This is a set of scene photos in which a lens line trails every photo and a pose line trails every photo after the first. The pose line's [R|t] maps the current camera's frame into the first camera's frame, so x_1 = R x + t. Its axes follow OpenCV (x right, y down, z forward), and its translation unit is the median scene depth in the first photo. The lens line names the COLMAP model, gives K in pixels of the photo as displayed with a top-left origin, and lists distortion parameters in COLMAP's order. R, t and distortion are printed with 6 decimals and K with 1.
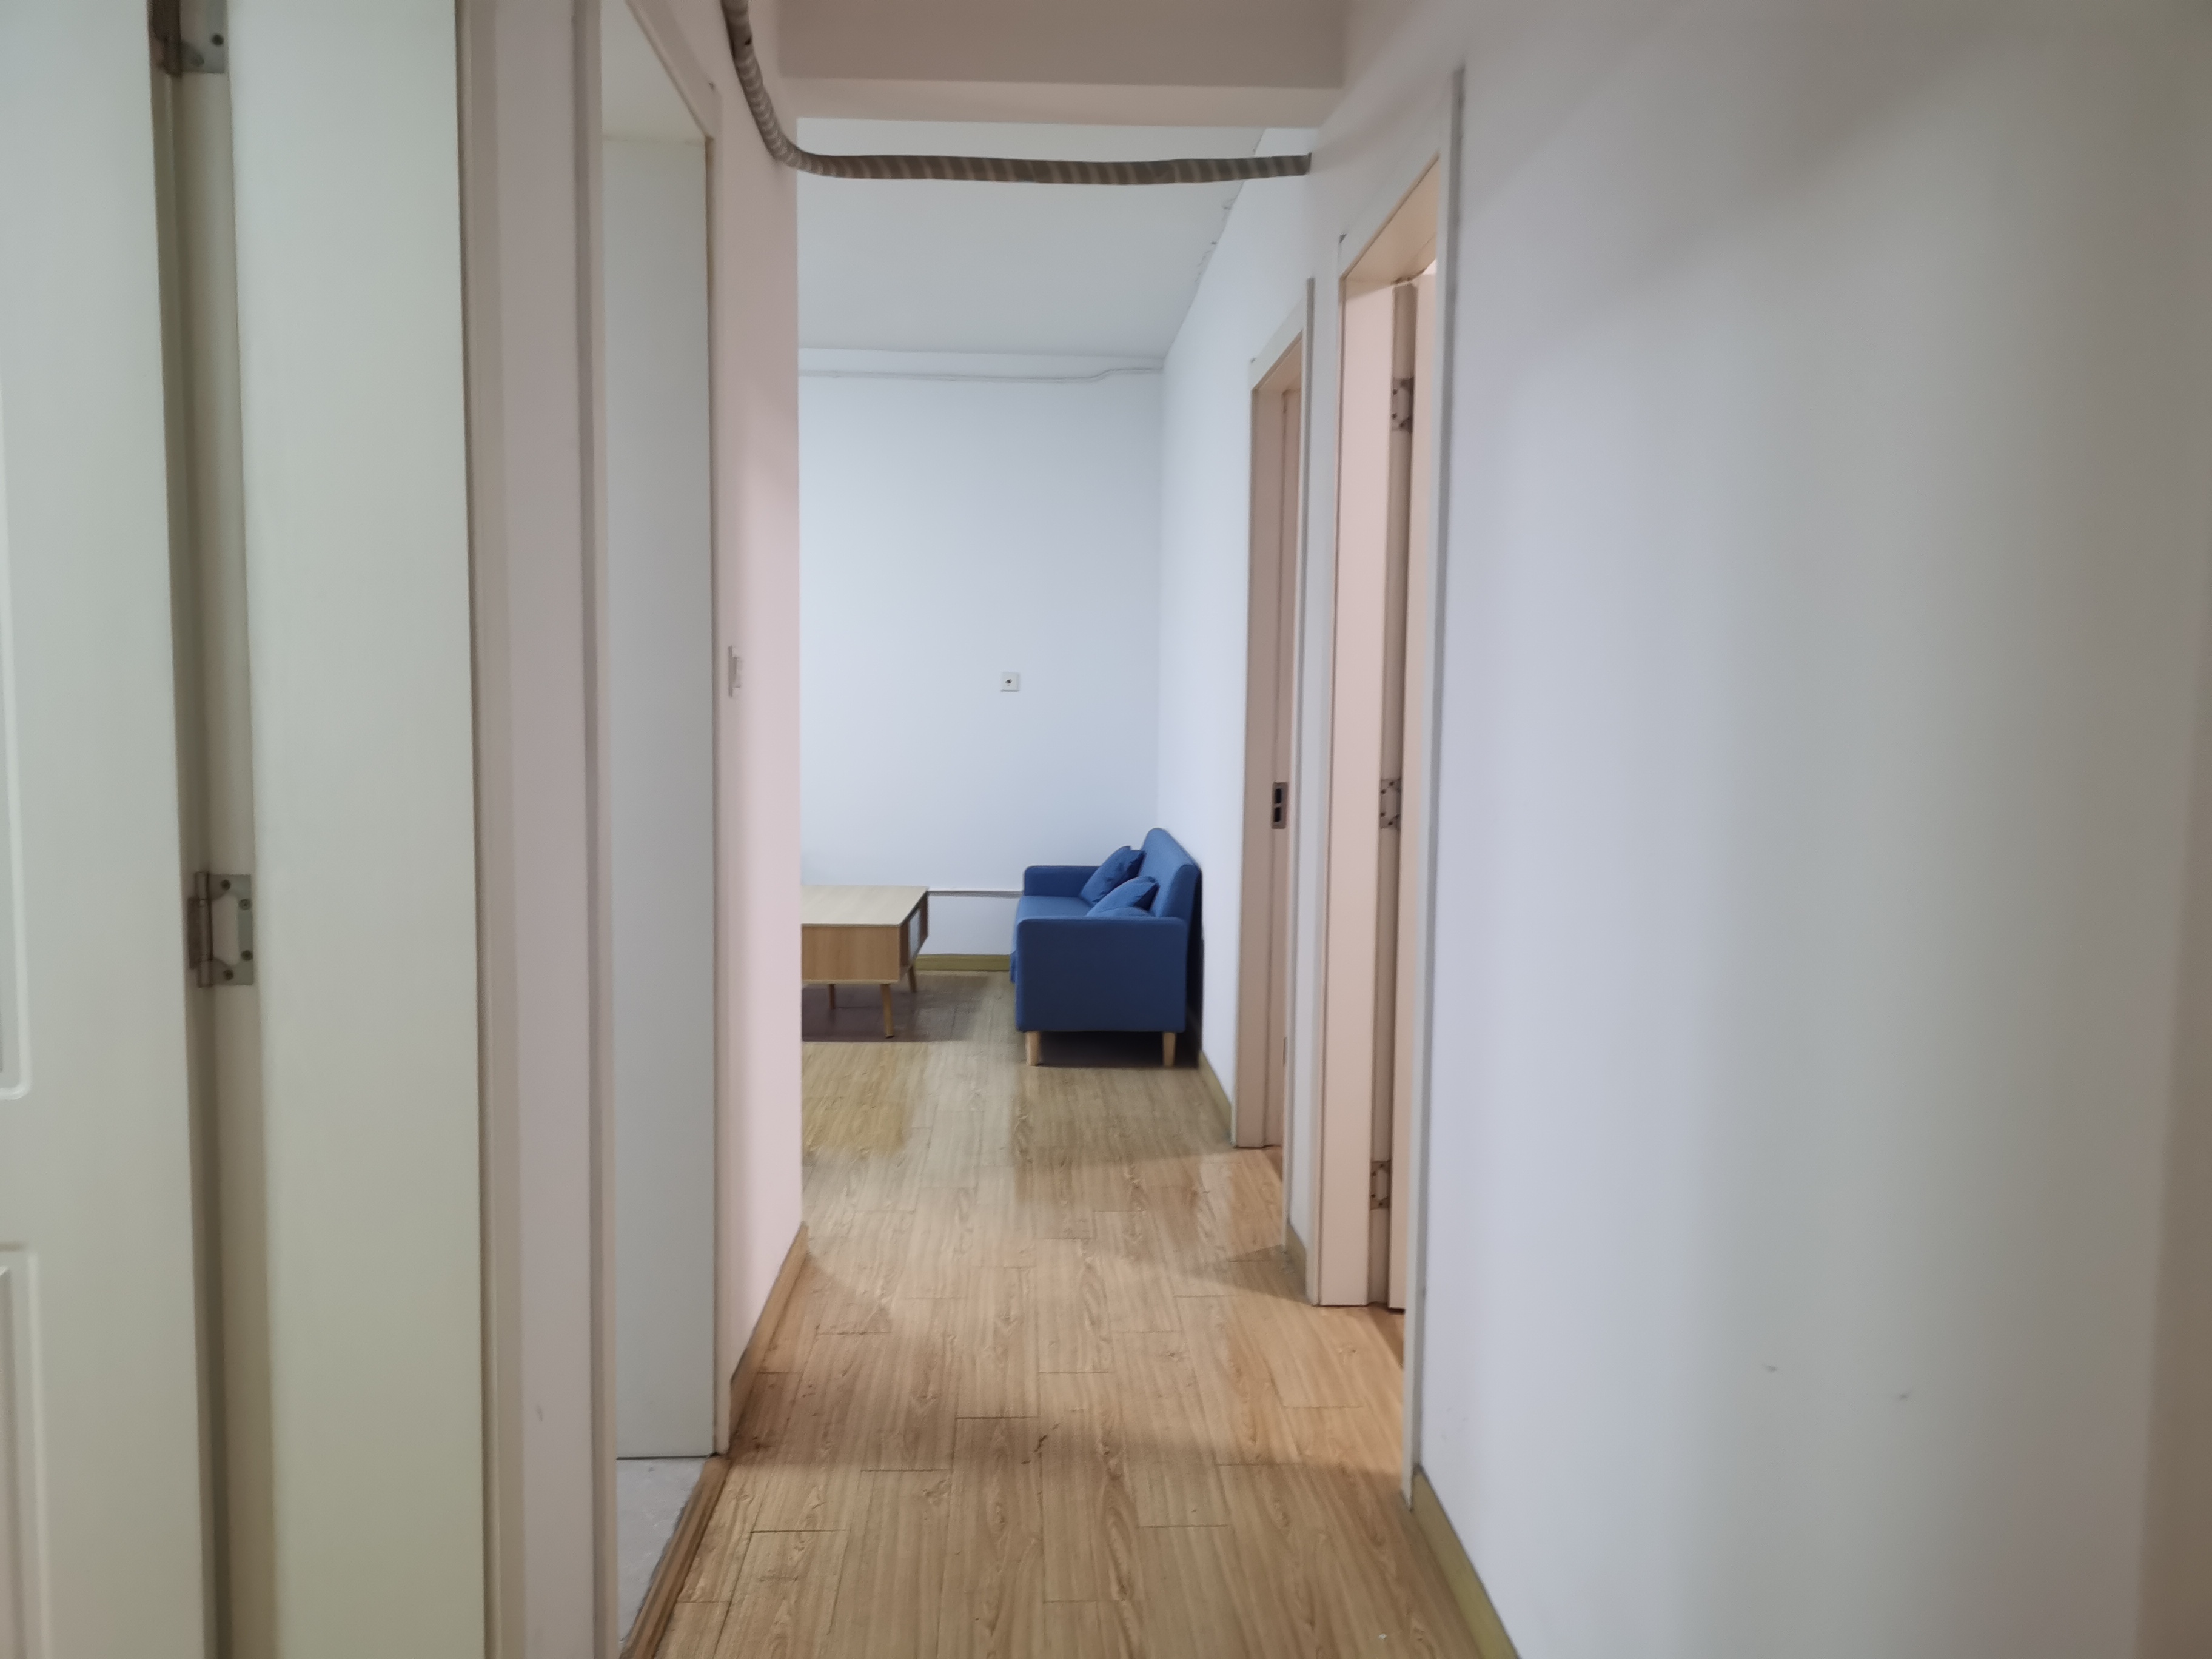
lens RADIAL K [[1704.7, 0, 1104.6], [0, 1704.7, 830.1], [0, 0, 1]] dist [0.036867, -0.001970]
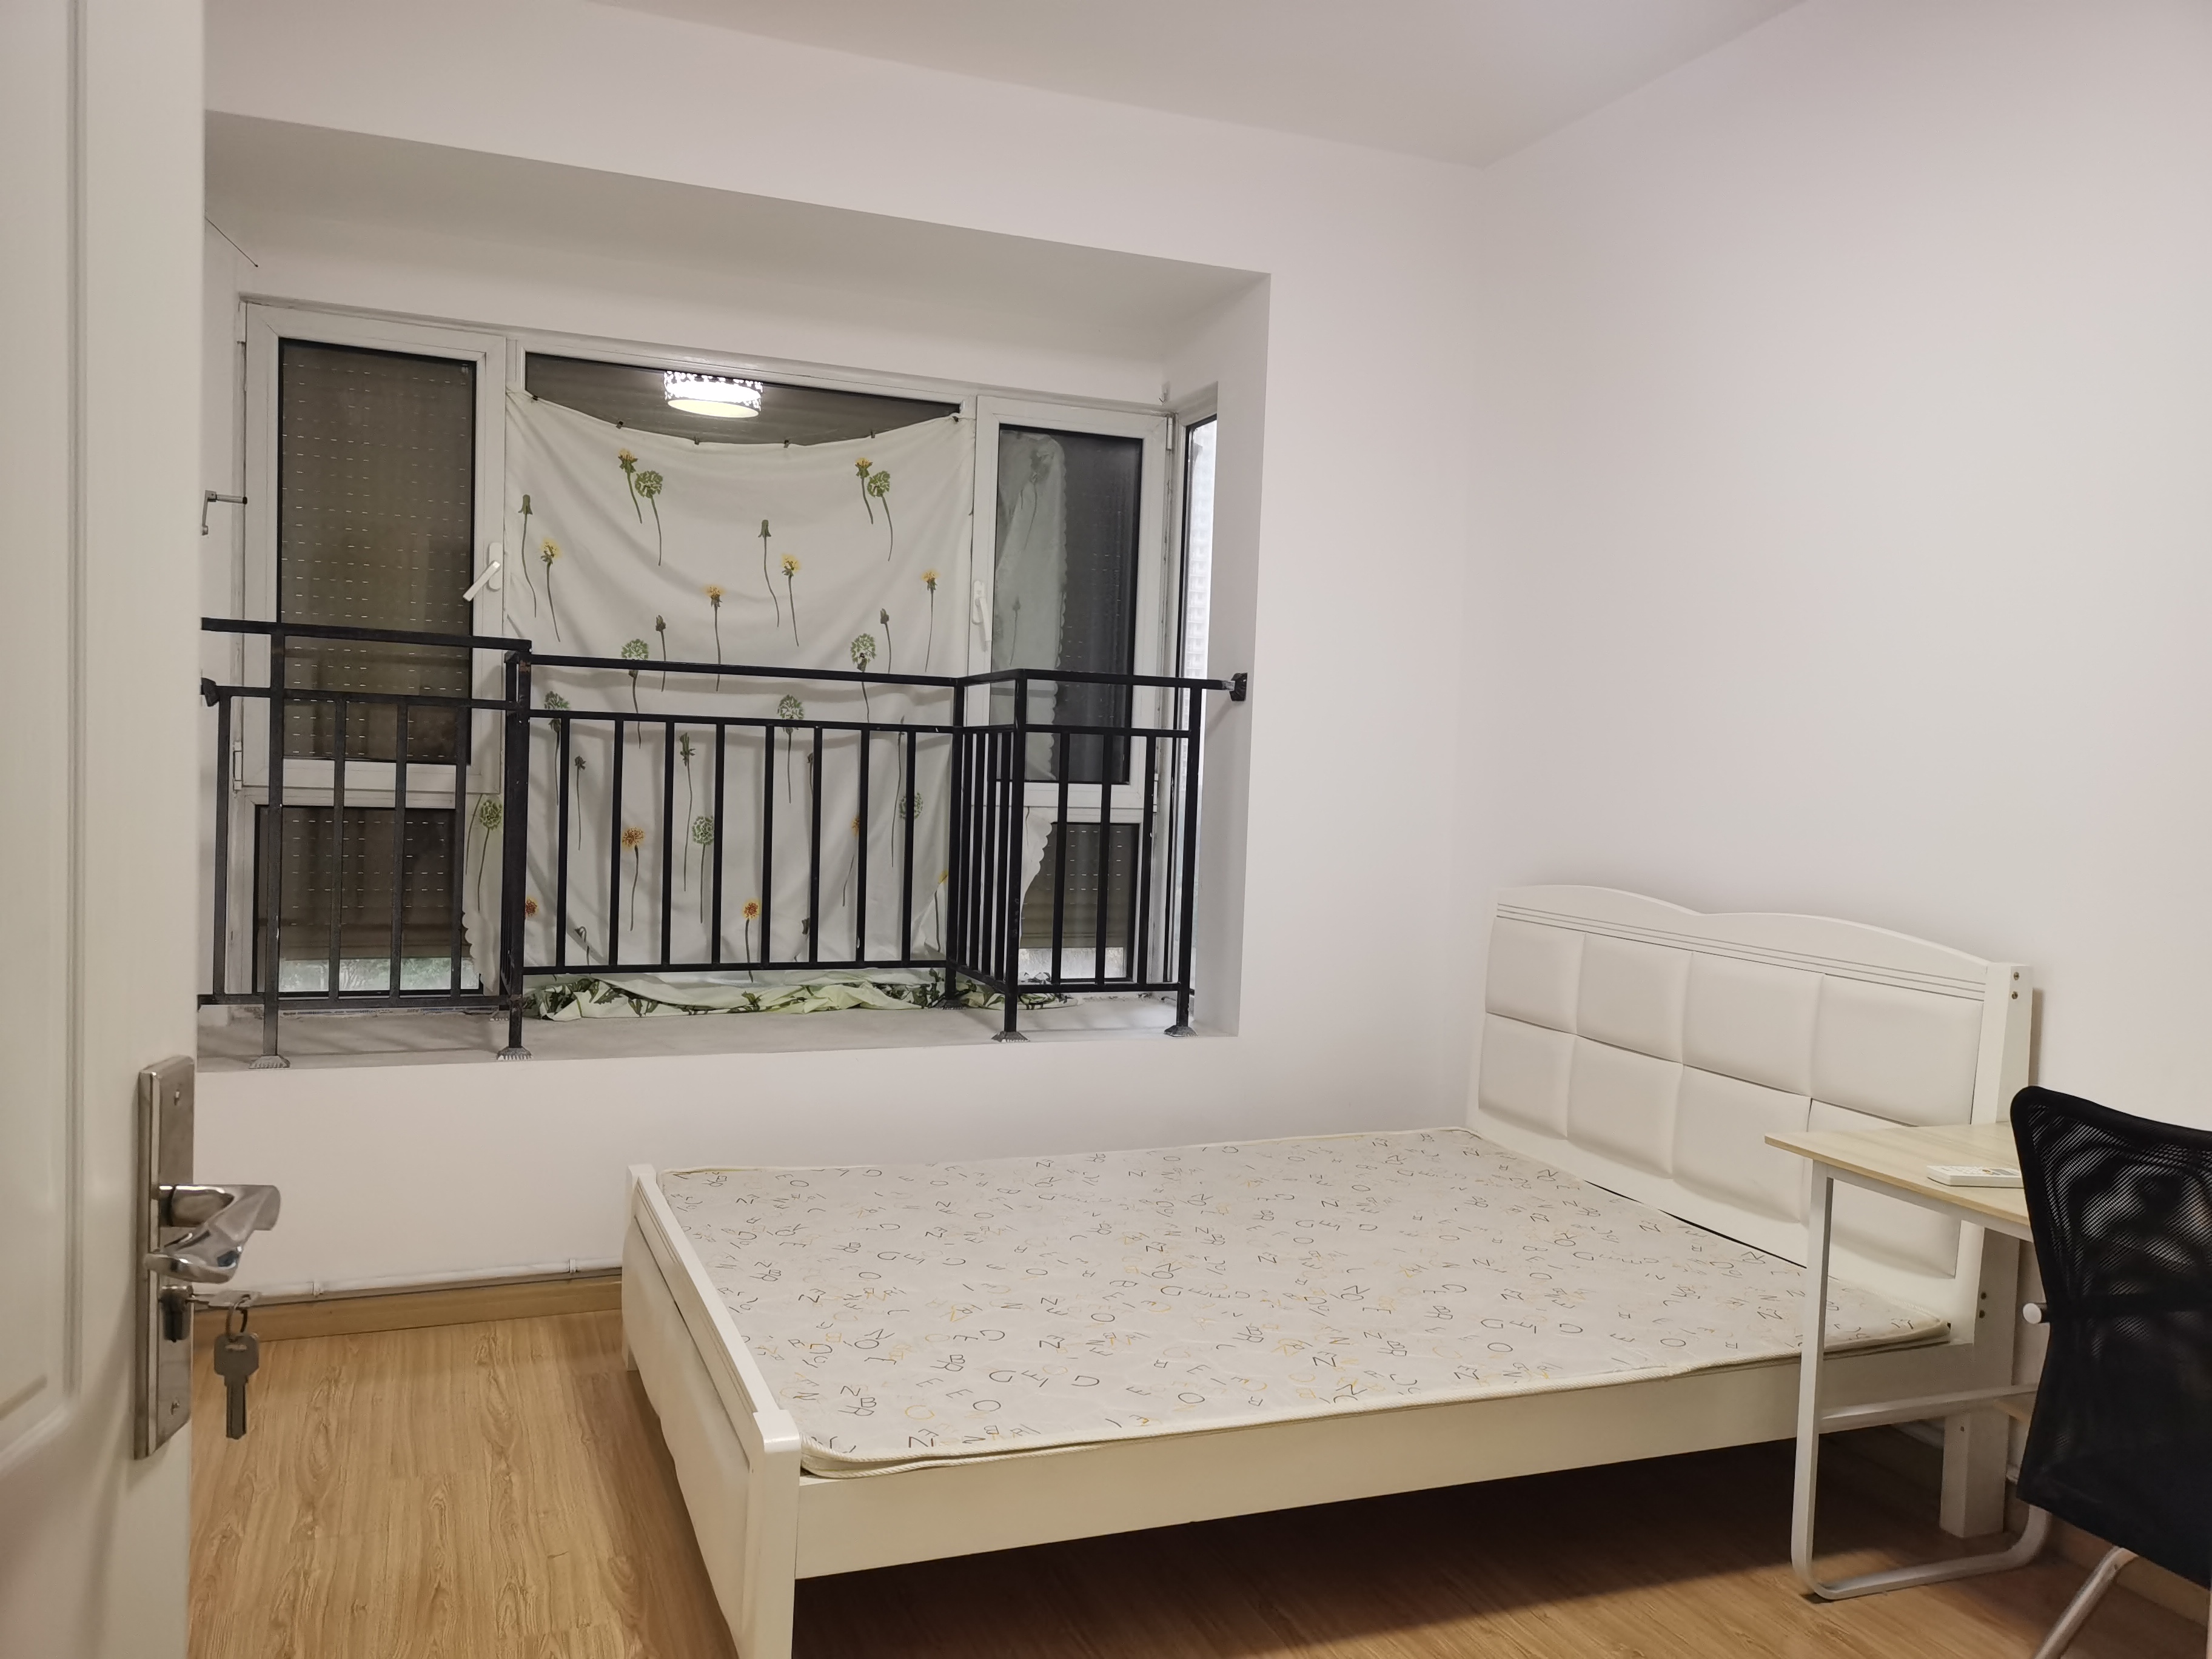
lens RADIAL K [[1704.7, 0, 1106.4], [0, 1704.7, 830.8], [0, 0, 1]] dist [0.036867, -0.001970]
pose [[-0.946143, -0.021604, -0.323028, -0.099302], [-0.065187, 0.990049, 0.124715, -0.163839], [0.317119, 0.139055, -0.938136, 2.027702]]
